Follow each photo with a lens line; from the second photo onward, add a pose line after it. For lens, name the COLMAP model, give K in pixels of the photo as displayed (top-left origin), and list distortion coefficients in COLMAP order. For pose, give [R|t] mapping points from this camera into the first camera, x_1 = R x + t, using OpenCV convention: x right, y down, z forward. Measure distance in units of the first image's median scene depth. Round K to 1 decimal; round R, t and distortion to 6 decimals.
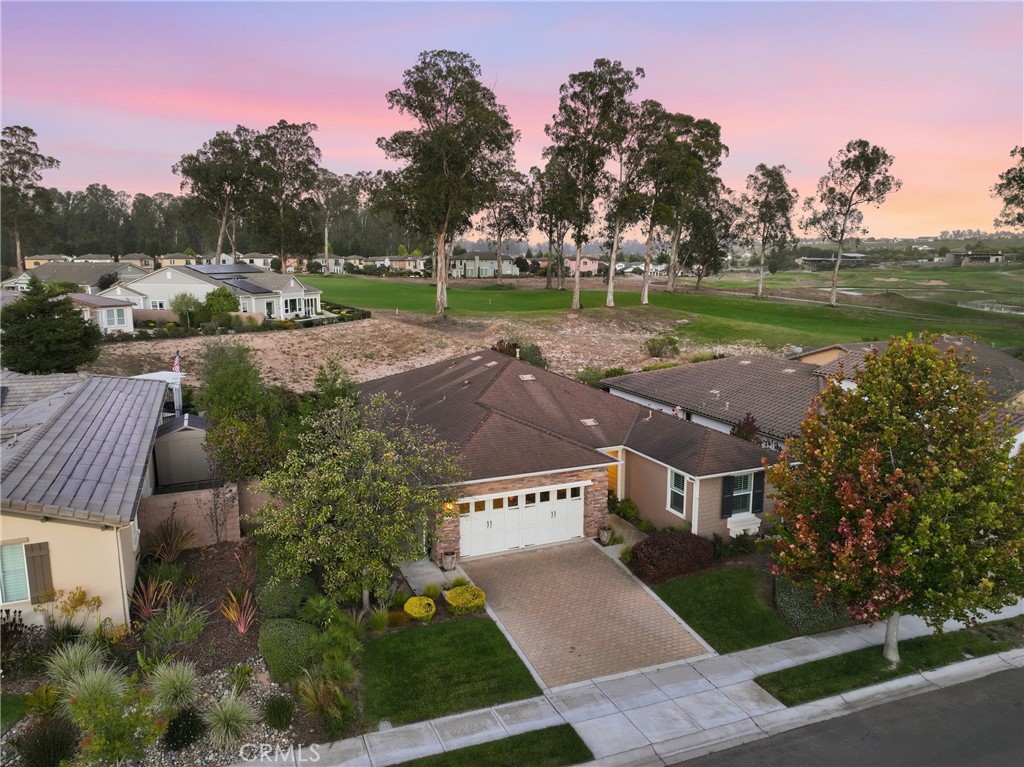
lens RADIAL K [[714.3, 0, 515.9], [0, 714.3, 384.2], [0, 0, 1]] dist [-0.002344, 0.018443]
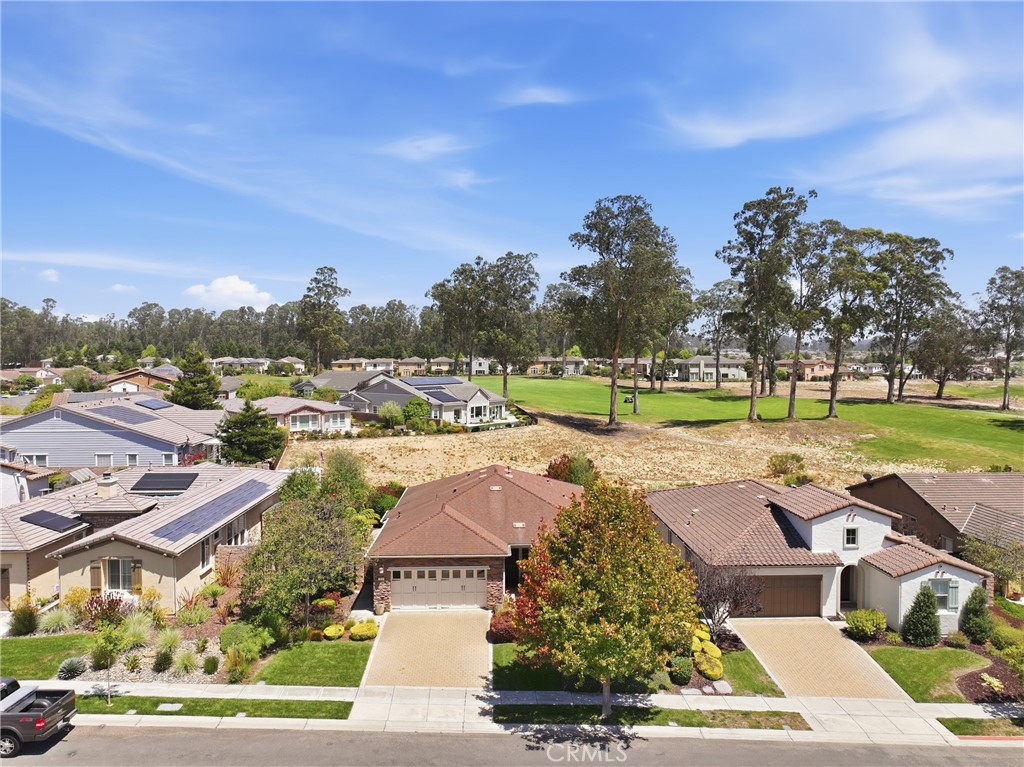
lens RADIAL K [[714.3, 0, 515.9], [0, 714.3, 384.2], [0, 0, 1]] dist [-0.002344, 0.018443]
pose [[0.930987, 0.013249, -0.364813, 0.575071], [-0.061530, 0.990739, -0.121040, -0.046946], [0.359831, 0.135133, 0.923180, -0.287291]]
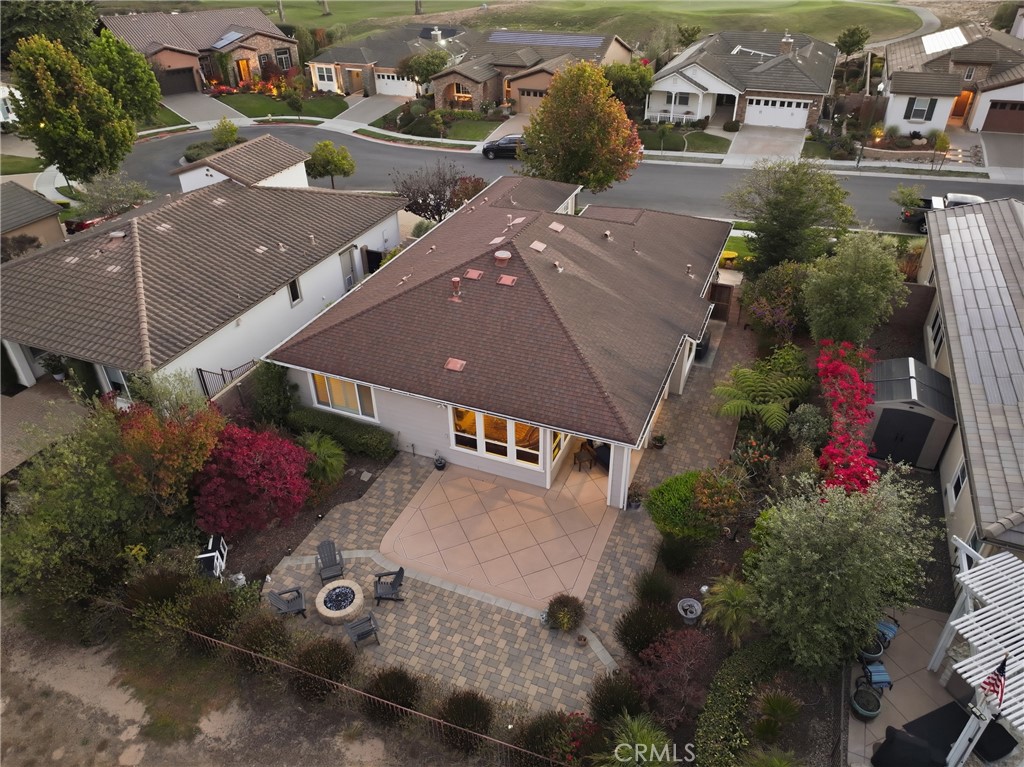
lens RADIAL K [[714.3, 0, 515.9], [0, 714.3, 384.2], [0, 0, 1]] dist [-0.002344, 0.018443]
pose [[0.699222, 0.388229, -0.600306, 0.980992], [-0.103749, 0.885916, 0.452094, 0.007152], [0.707336, -0.253833, 0.659731, -1.154504]]
